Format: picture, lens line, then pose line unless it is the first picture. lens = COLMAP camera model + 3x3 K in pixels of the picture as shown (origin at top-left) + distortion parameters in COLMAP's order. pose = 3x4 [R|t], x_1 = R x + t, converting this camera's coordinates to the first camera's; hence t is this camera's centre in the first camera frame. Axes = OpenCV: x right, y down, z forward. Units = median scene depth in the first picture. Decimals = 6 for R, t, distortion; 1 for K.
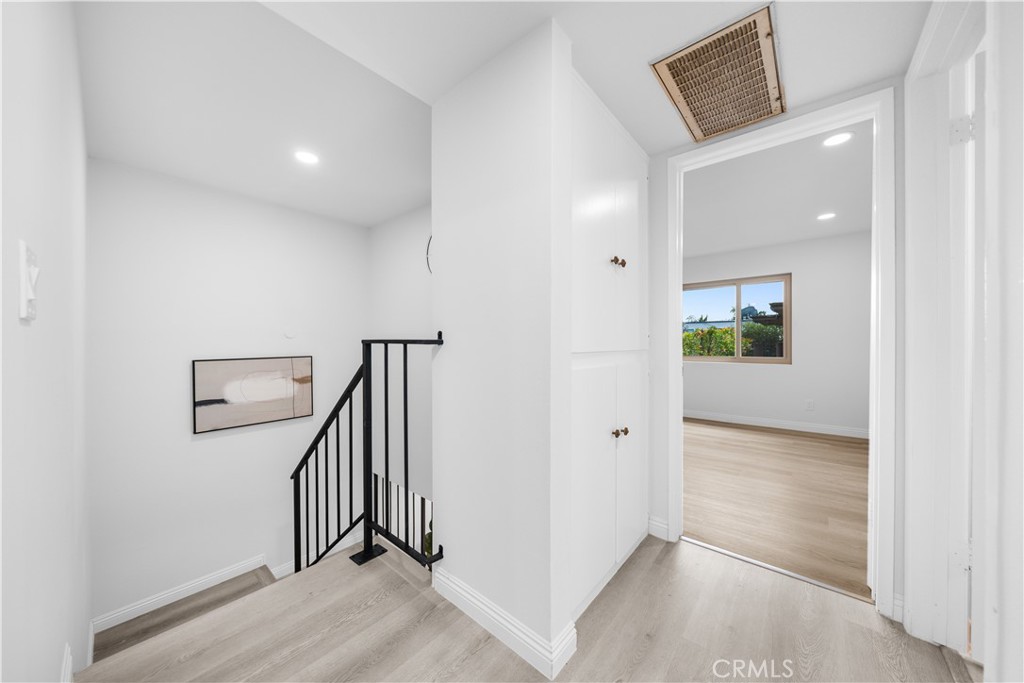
lens RADIAL K [[347.5, 0, 510.0], [0, 347.5, 343.6], [0, 0, 1]] dist [-0.004537, -0.000144]
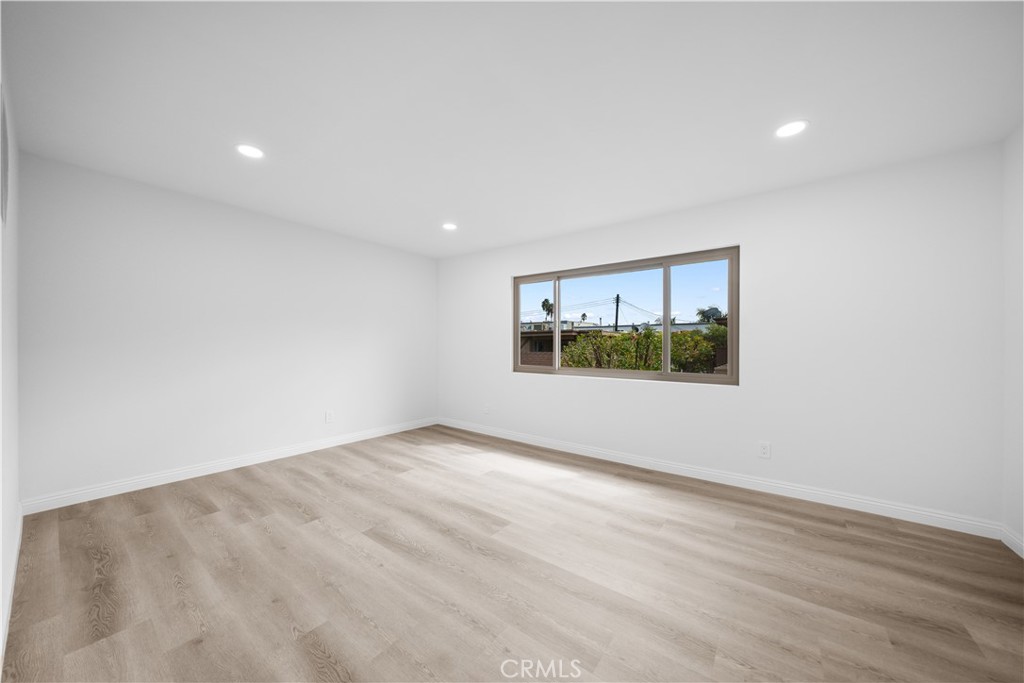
lens RADIAL K [[347.5, 0, 512.8], [0, 347.5, 344.2], [0, 0, 1]] dist [-0.004537, -0.000144]
pose [[0.997655, 0.003523, 0.068357, 0.314237], [-0.003352, 0.999991, -0.002622, -0.012451], [-0.068365, 0.002387, 0.997657, 0.344887]]
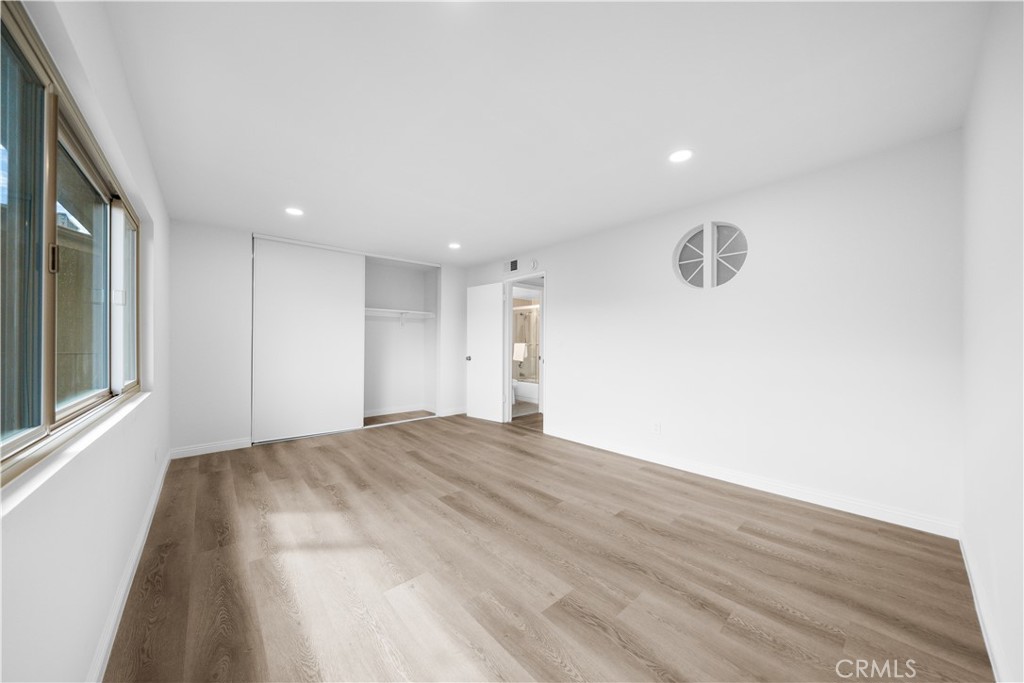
lens RADIAL K [[347.5, 0, 513.2], [0, 347.5, 344.8], [0, 0, 1]] dist [-0.004537, -0.000144]
pose [[-0.990396, -0.004191, 0.138200, 0.159167], [-0.004131, 0.999991, 0.000722, -0.009939], [-0.138202, 0.000145, -0.990404, 1.317174]]
